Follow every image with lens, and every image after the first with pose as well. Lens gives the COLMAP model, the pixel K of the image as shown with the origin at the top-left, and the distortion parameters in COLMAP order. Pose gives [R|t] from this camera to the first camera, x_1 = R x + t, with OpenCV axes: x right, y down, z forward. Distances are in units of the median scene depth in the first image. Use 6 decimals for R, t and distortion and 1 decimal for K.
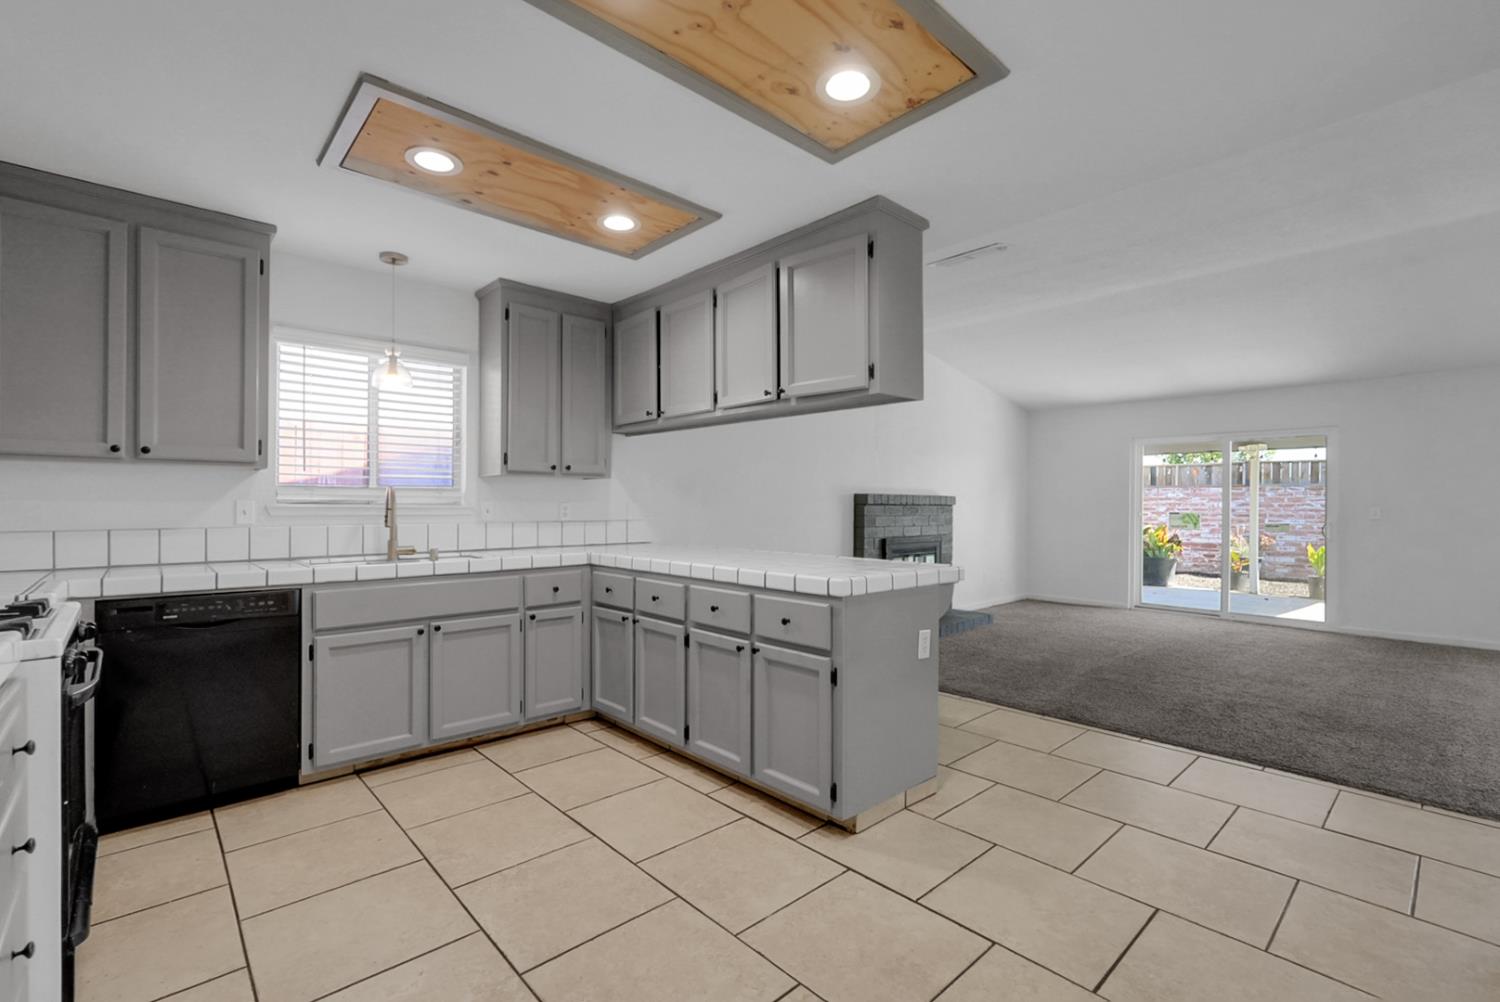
lens RADIAL K [[658.3, 0, 750.0], [0, 658.3, 501.0], [0, 0, 1]] dist [-0.009111, 0.000174]
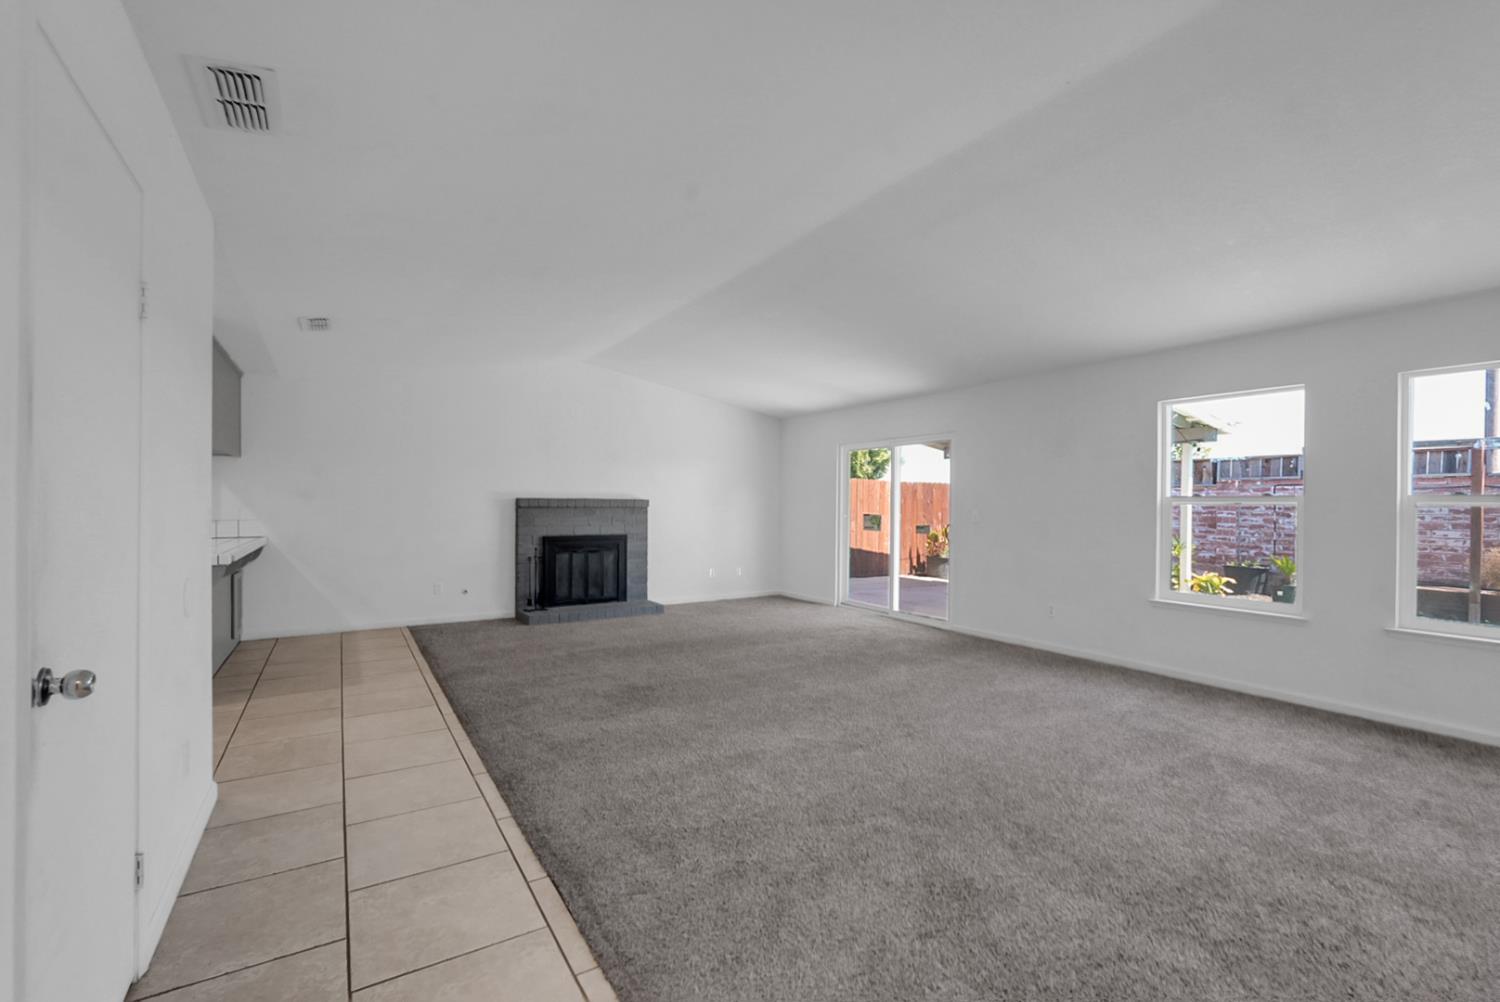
lens RADIAL K [[661.7, 0, 750.0], [0, 661.7, 501.0], [0, 0, 1]] dist [-0.000543, 0.000338]
pose [[0.981363, -0.001967, -0.192155, 1.531468], [0.002004, 0.999998, 0.000000, -0.010158], [0.192154, -0.000385, 0.981365, -0.163624]]
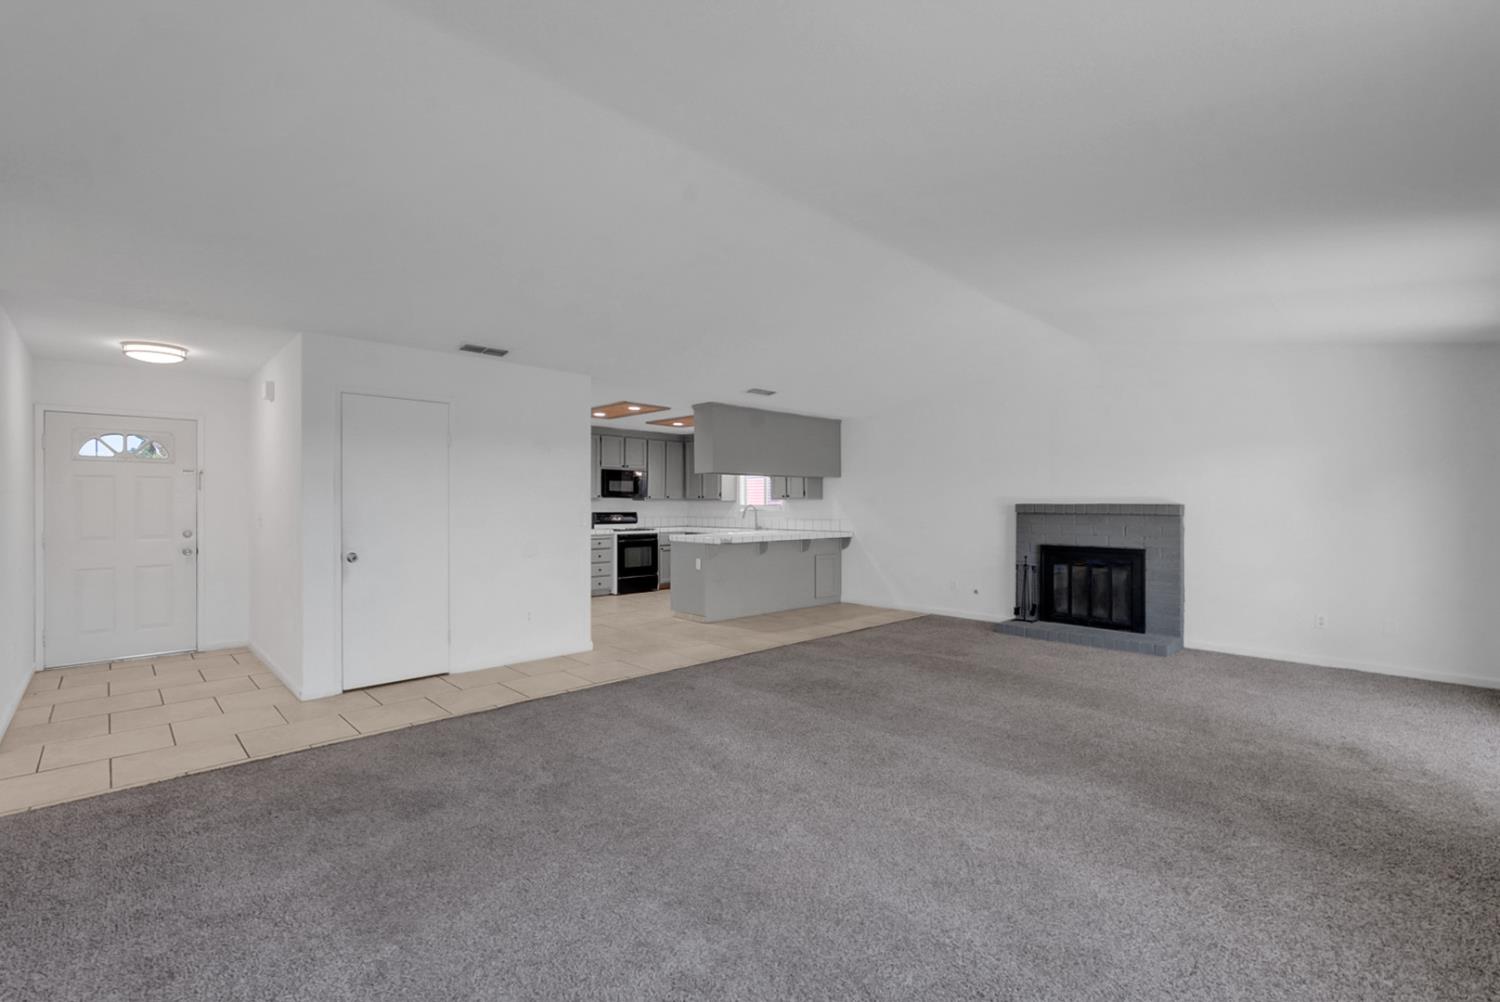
lens RADIAL K [[661.7, 0, 750.0], [0, 661.7, 501.0], [0, 0, 1]] dist [-0.000543, 0.000338]
pose [[0.021021, -0.007523, -0.999751, 2.559828], [0.004728, 0.999961, -0.007425, -0.019199], [0.999768, -0.004571, 0.021055, 0.991033]]
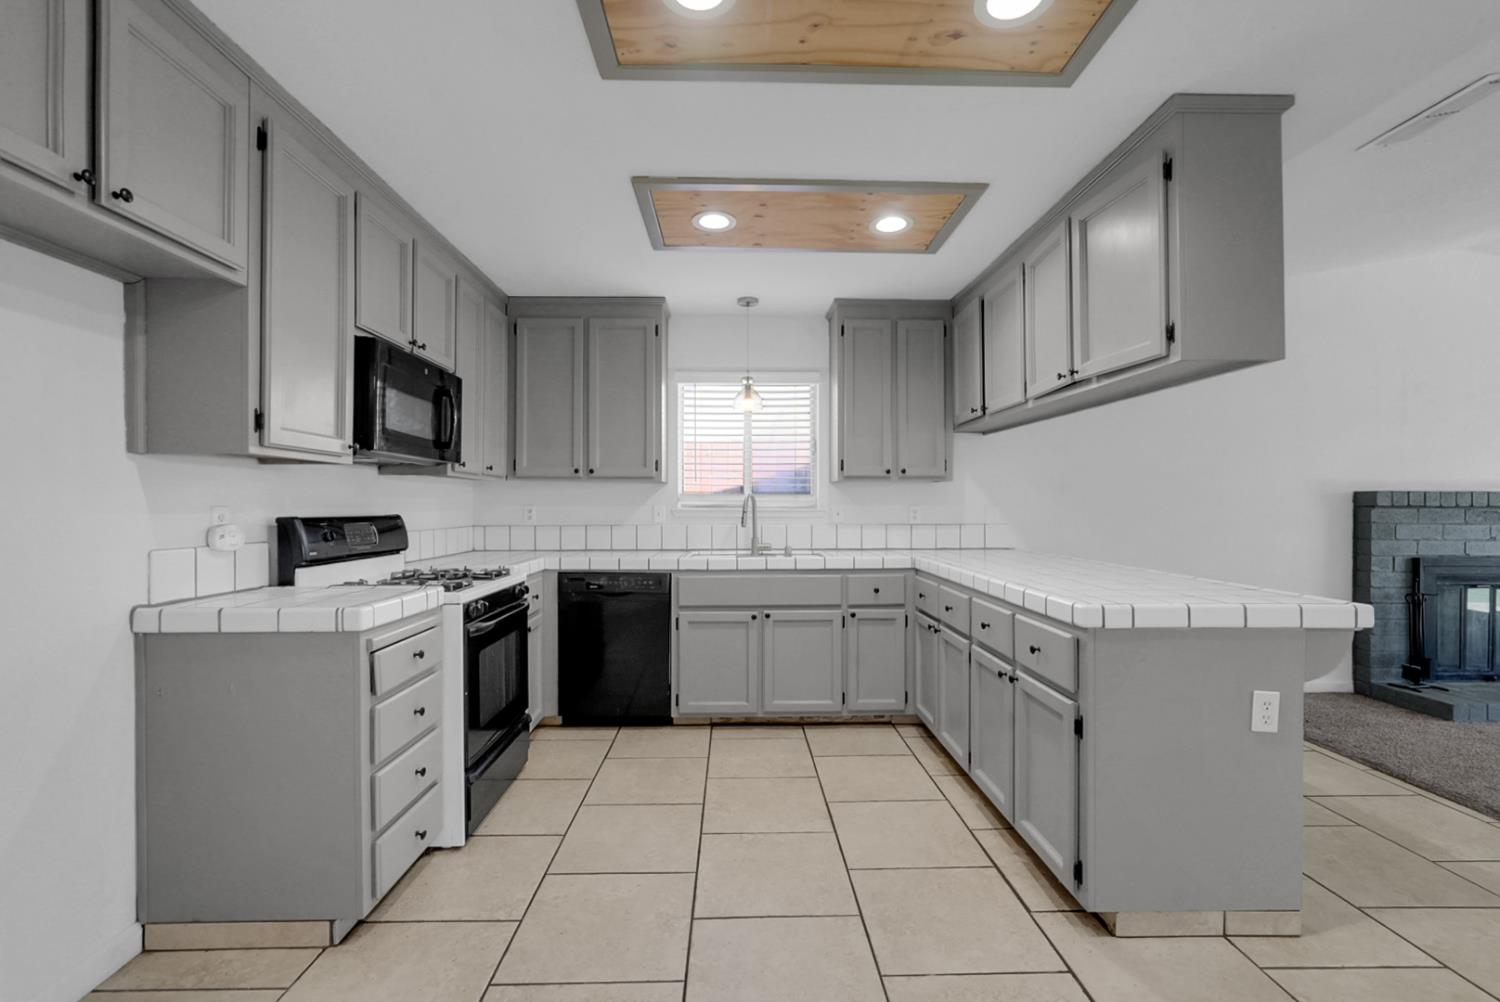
lens RADIAL K [[661.7, 0, 750.0], [0, 661.7, 501.0], [0, 0, 1]] dist [-0.000543, 0.000338]
pose [[0.757279, -0.005292, -0.653070, 0.252385], [0.005470, 0.999983, -0.001760, -0.005684], [0.653069, -0.002240, 0.757295, 0.093846]]
